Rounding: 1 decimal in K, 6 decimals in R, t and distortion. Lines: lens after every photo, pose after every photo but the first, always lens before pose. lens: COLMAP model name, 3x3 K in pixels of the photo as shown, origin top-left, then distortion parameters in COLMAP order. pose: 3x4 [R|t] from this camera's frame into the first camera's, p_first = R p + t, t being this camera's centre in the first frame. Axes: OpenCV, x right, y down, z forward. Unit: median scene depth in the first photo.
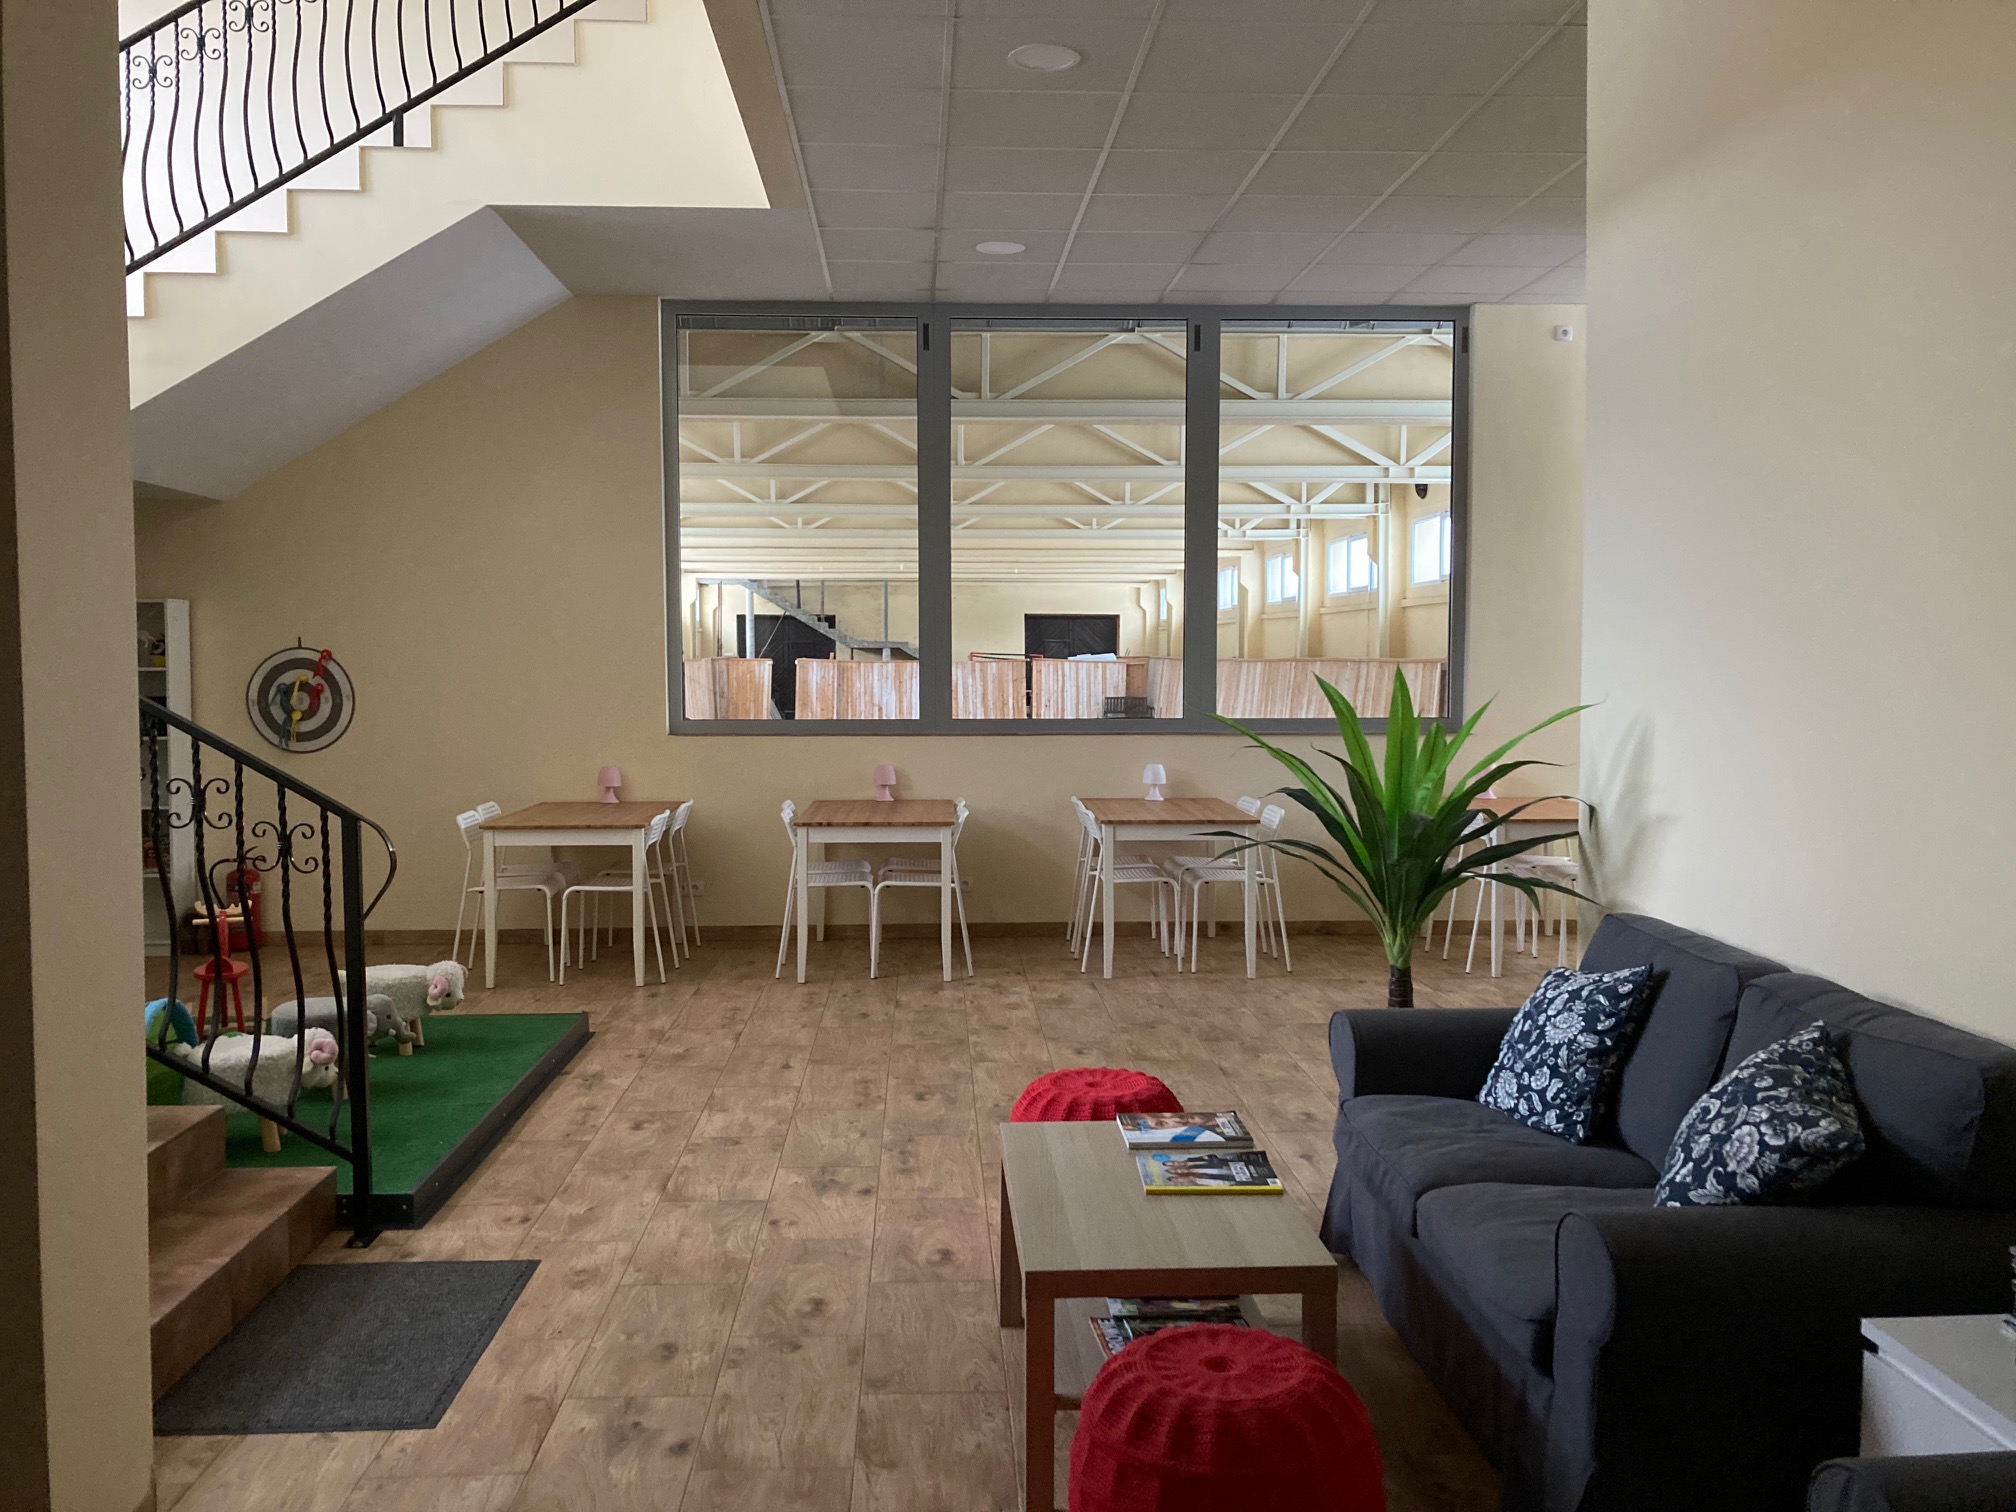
lens RADIAL K [[1637.0, 0, 1007.3], [0, 1637.0, 752.9], [0, 0, 1]] dist [0.034234, -0.052203]
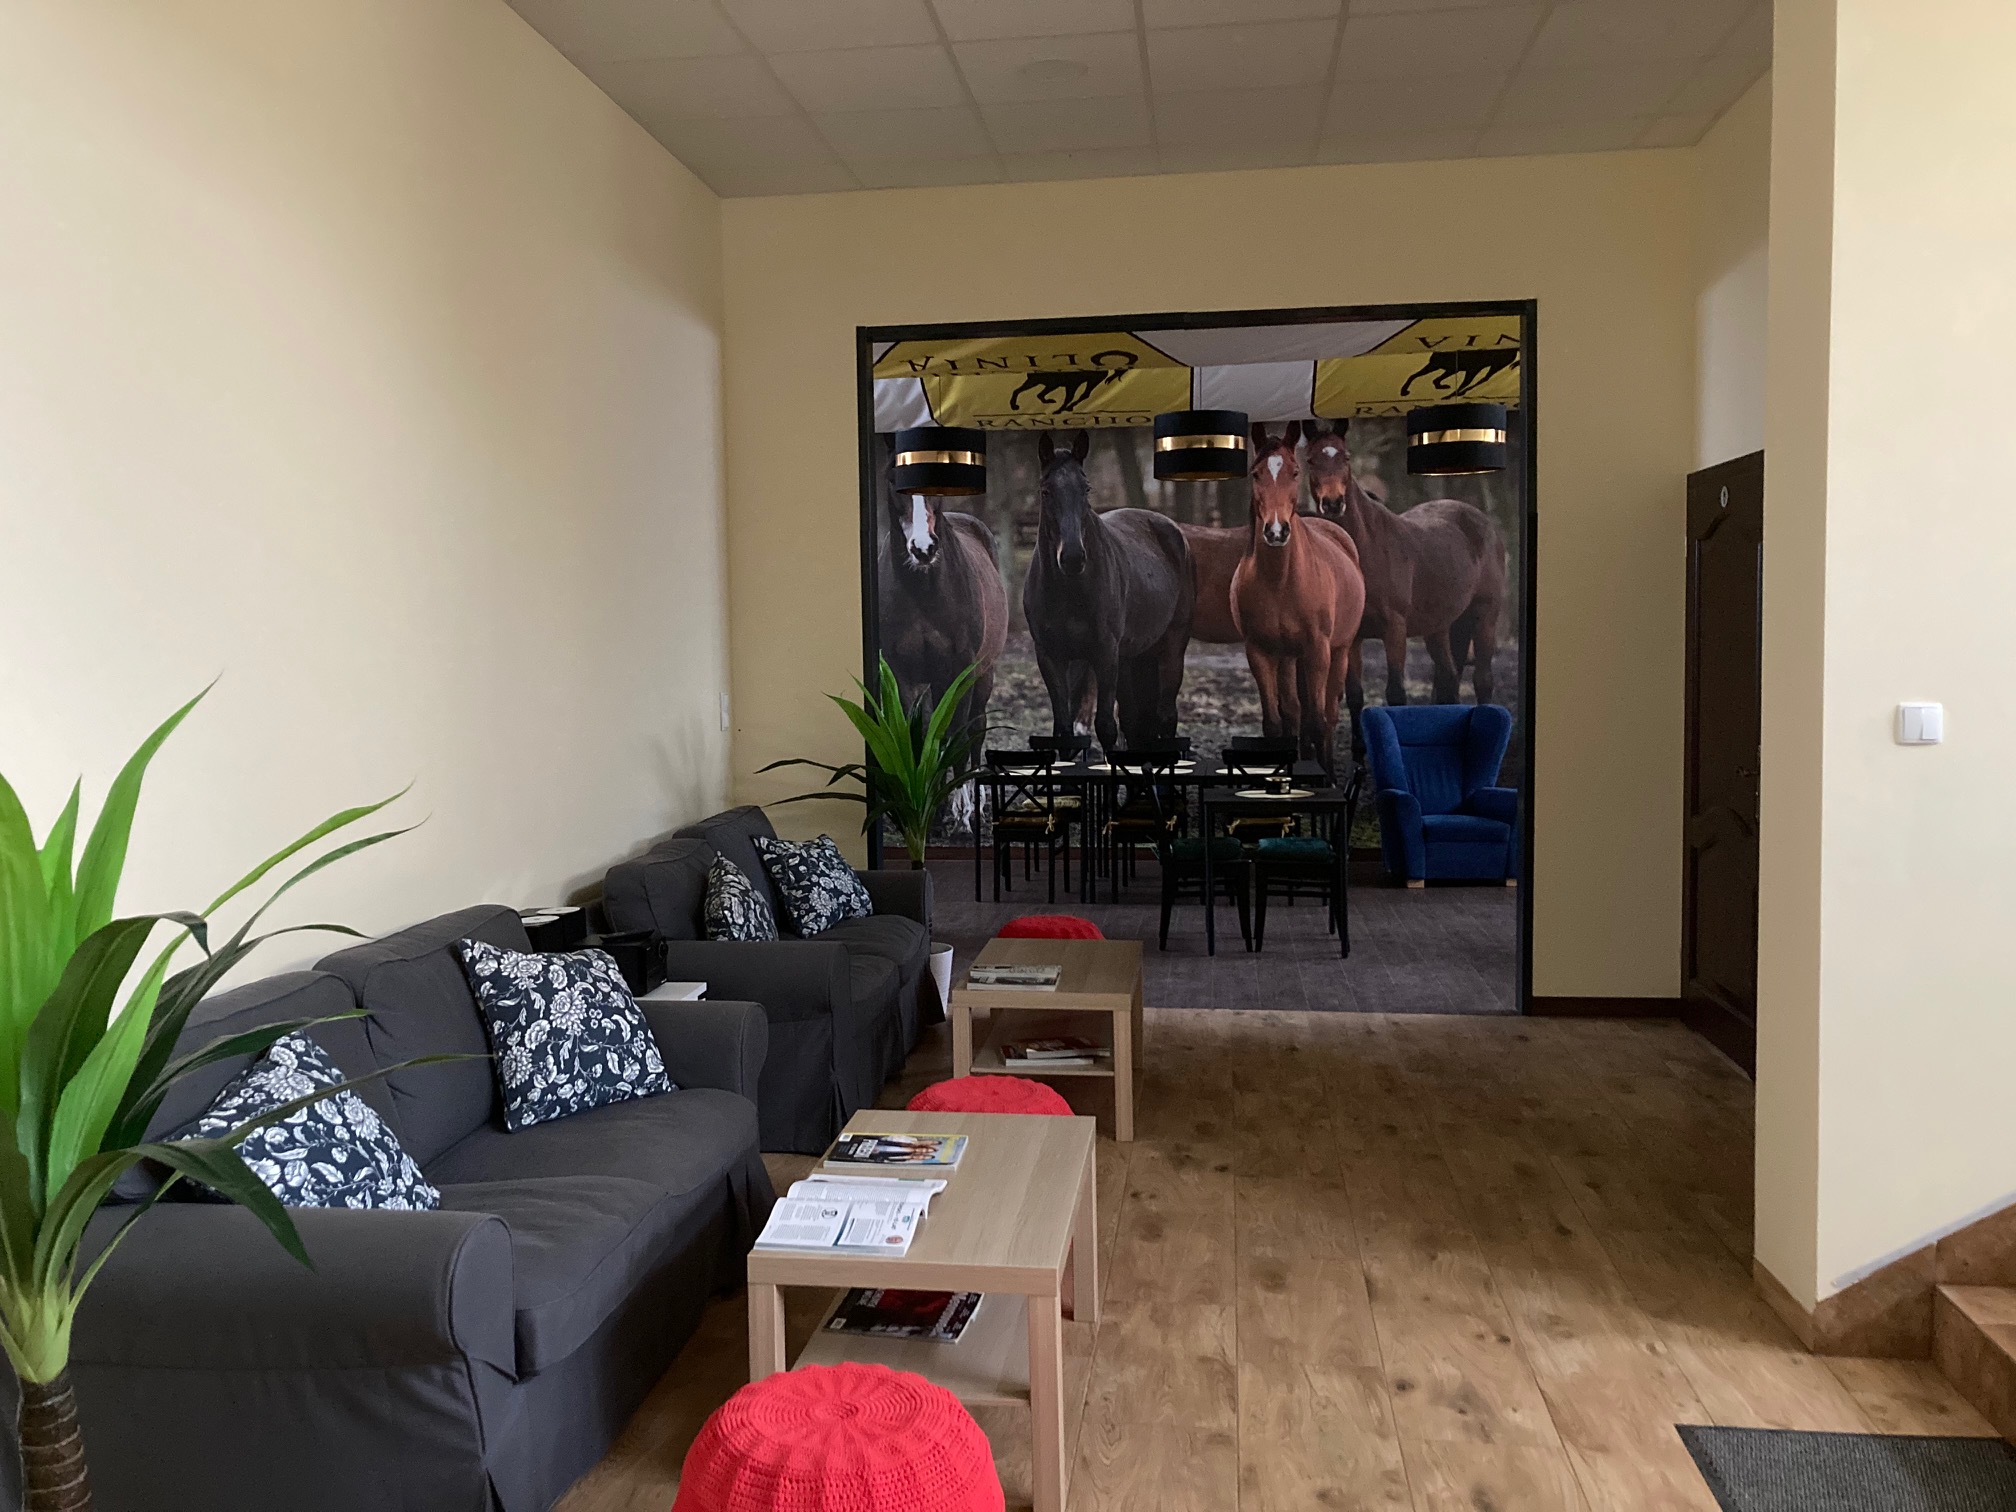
lens RADIAL K [[1637.0, 0, 1000.1], [0, 1637.0, 768.3], [0, 0, 1]] dist [0.034234, -0.052203]
pose [[-0.982420, 0.000706, 0.186680, -0.138879], [0.026797, 0.990170, 0.137276, -0.121586], [-0.184749, 0.139865, -0.972782, 1.987972]]
